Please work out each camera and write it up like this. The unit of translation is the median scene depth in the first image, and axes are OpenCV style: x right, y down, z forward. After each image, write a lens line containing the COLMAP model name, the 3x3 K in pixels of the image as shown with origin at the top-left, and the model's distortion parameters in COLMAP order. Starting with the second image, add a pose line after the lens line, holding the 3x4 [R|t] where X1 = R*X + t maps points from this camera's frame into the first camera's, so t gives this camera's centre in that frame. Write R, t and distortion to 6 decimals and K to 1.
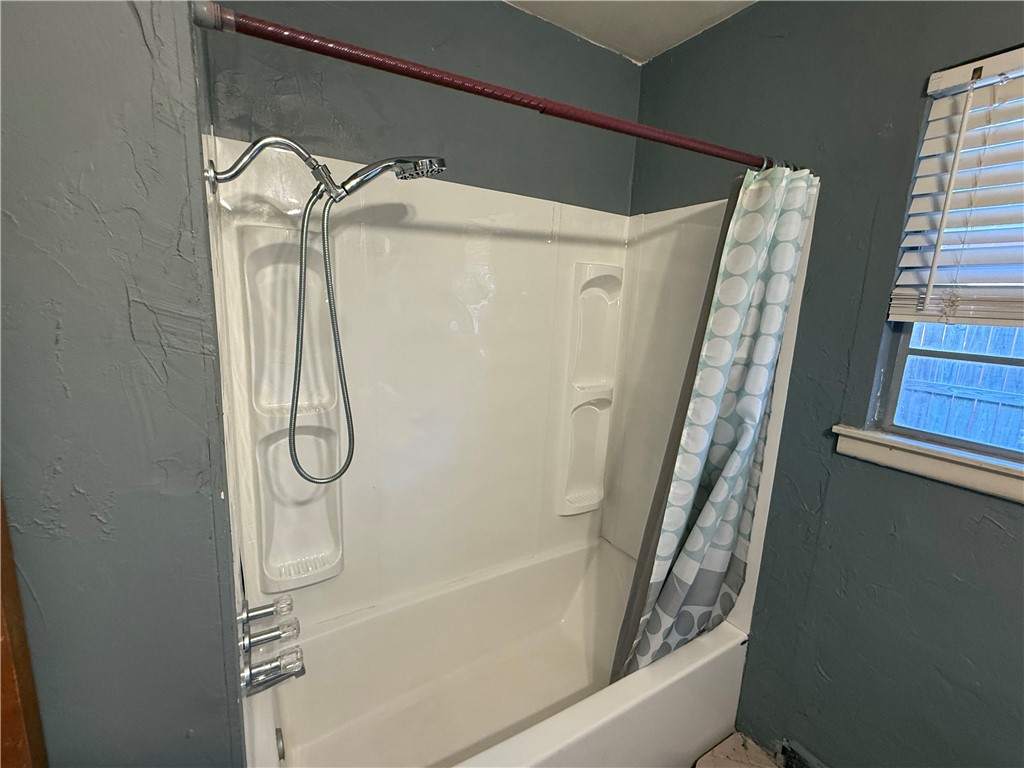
lens RADIAL K [[448.1, 0, 508.3], [0, 448.1, 376.0], [0, 0, 1]] dist [0.003615, -0.001052]
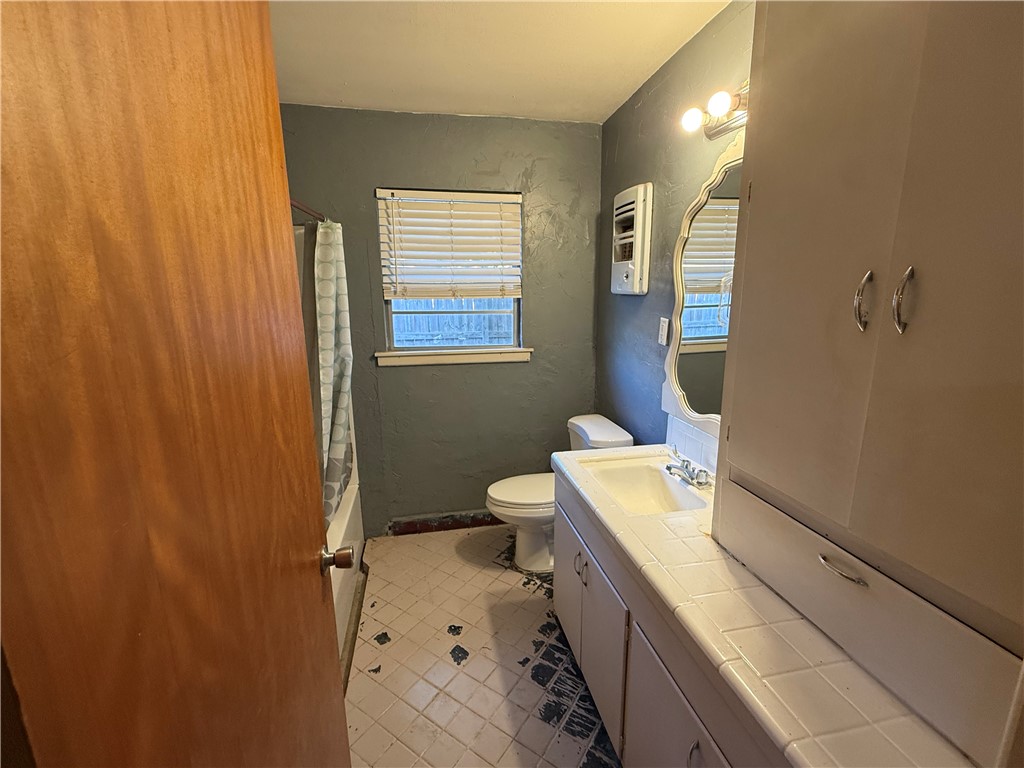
lens RADIAL K [[448.1, 0, 511.0], [0, 448.1, 385.2], [0, 0, 1]] dist [0.003615, -0.001052]
pose [[0.338064, -0.240111, 0.909978, -0.997441], [0.185371, 0.964953, 0.185750, -0.012251], [-0.922686, 0.105888, 0.370726, -0.314556]]
